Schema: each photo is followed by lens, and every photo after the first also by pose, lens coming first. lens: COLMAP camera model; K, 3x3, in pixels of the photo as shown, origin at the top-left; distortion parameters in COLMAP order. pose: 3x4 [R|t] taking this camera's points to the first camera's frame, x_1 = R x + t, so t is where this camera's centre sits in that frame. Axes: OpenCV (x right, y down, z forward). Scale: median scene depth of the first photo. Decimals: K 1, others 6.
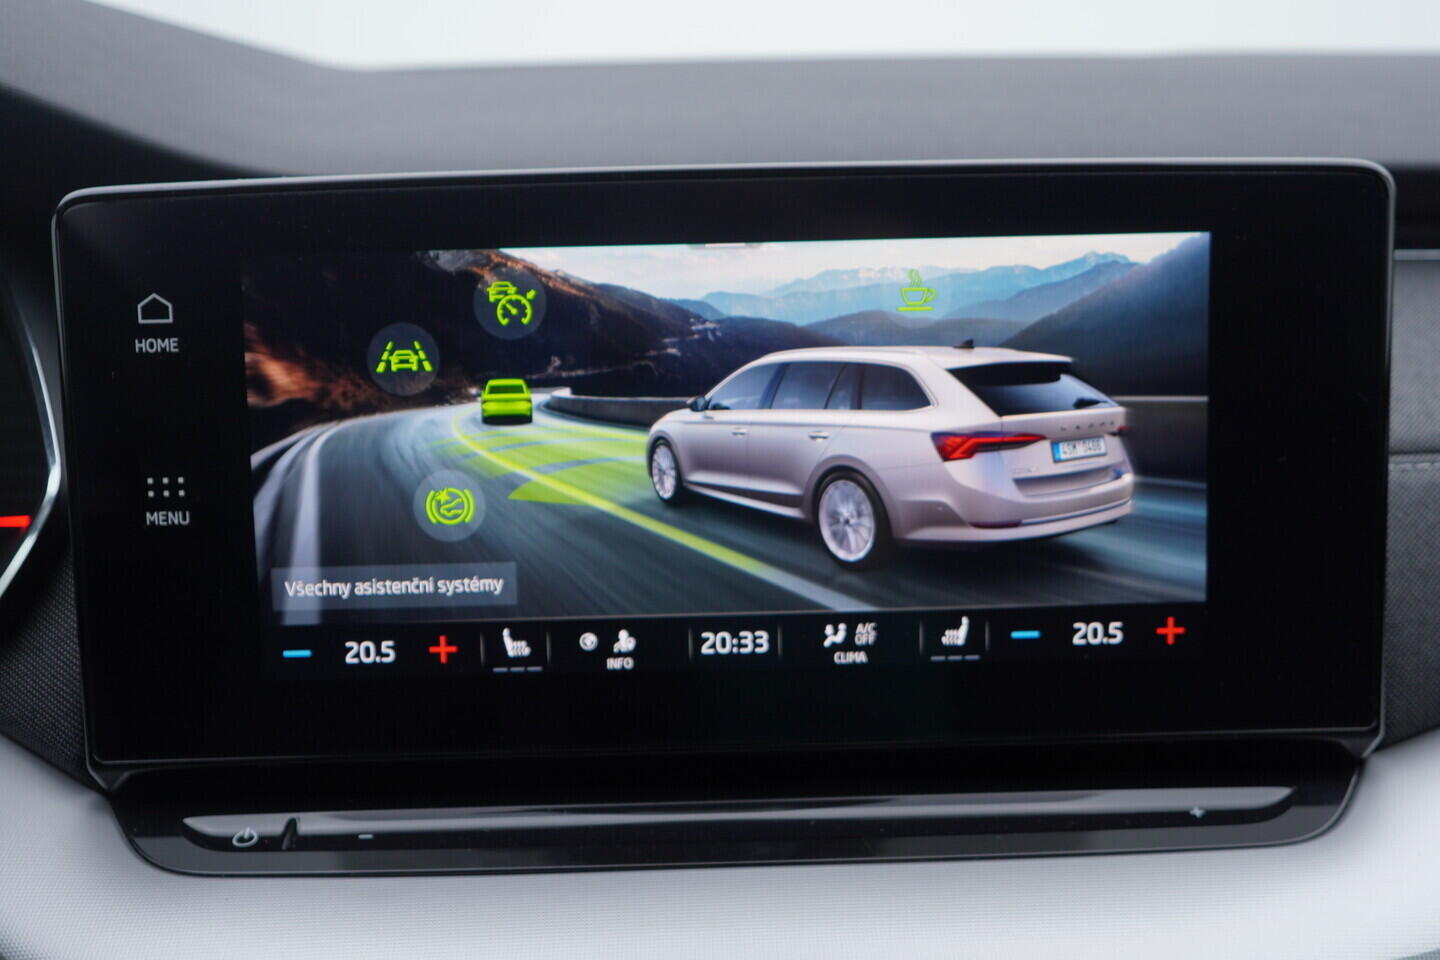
lens RADIAL K [[1505.8, 0, 777.0], [0, 1505.8, 442.8], [0, 0, 1]] dist [0.009078, 0.000000]
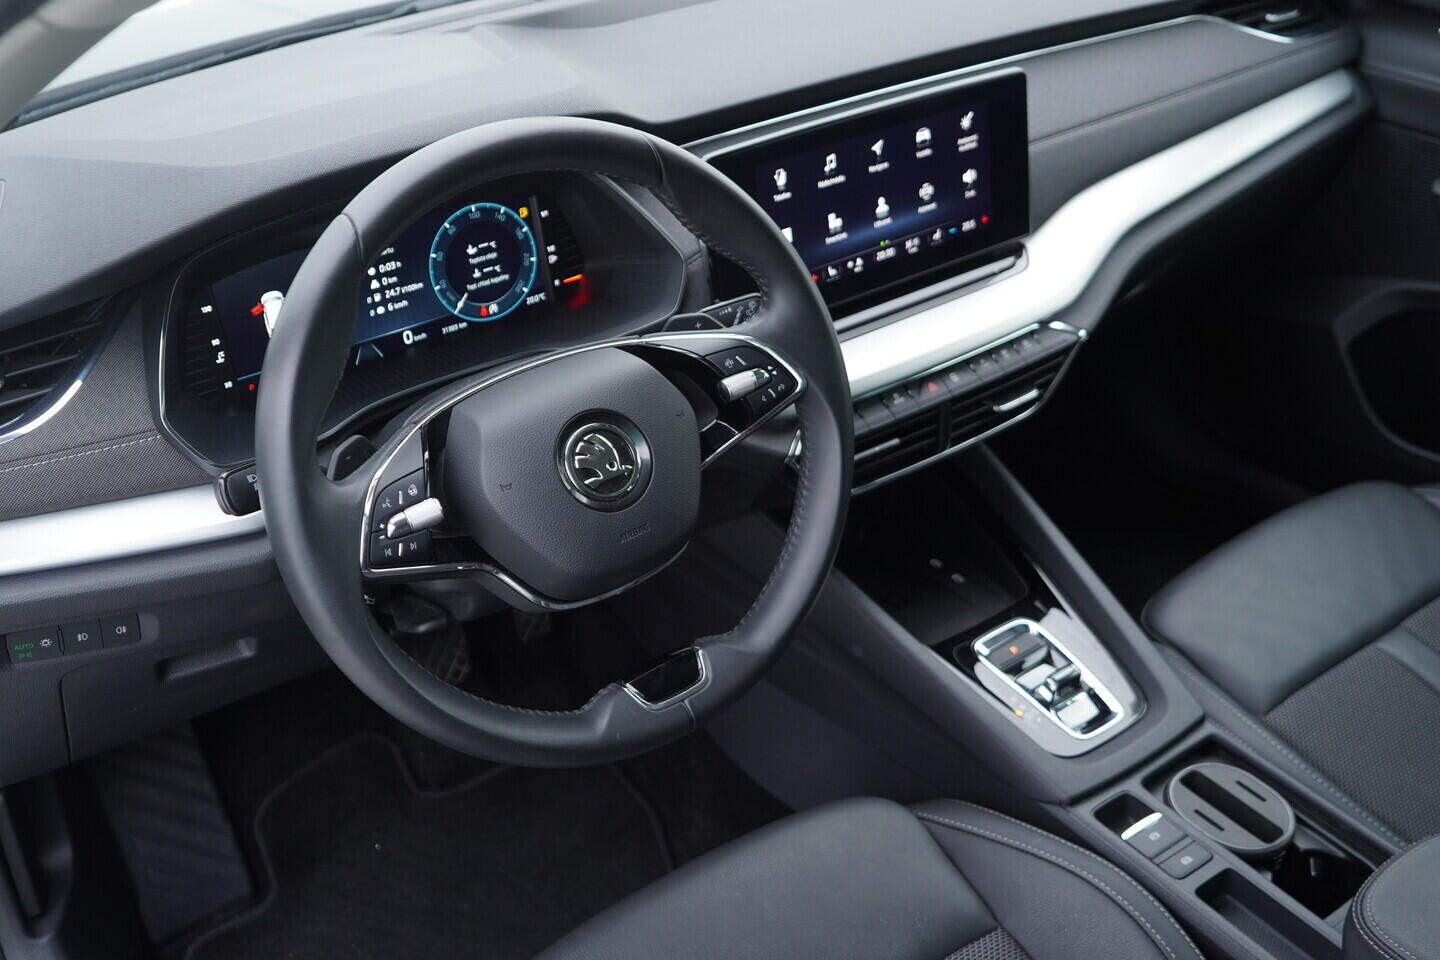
lens RADIAL K [[1505.8, 0, 727.7], [0, 1505.8, 481.2], [0, 0, 1]] dist [0.009078, 0.000000]
pose [[0.818583, -0.310936, 0.482950, -2.009668], [0.157633, 0.930135, 0.331663, -0.536129], [-0.552335, -0.195364, 0.810406, -1.516142]]
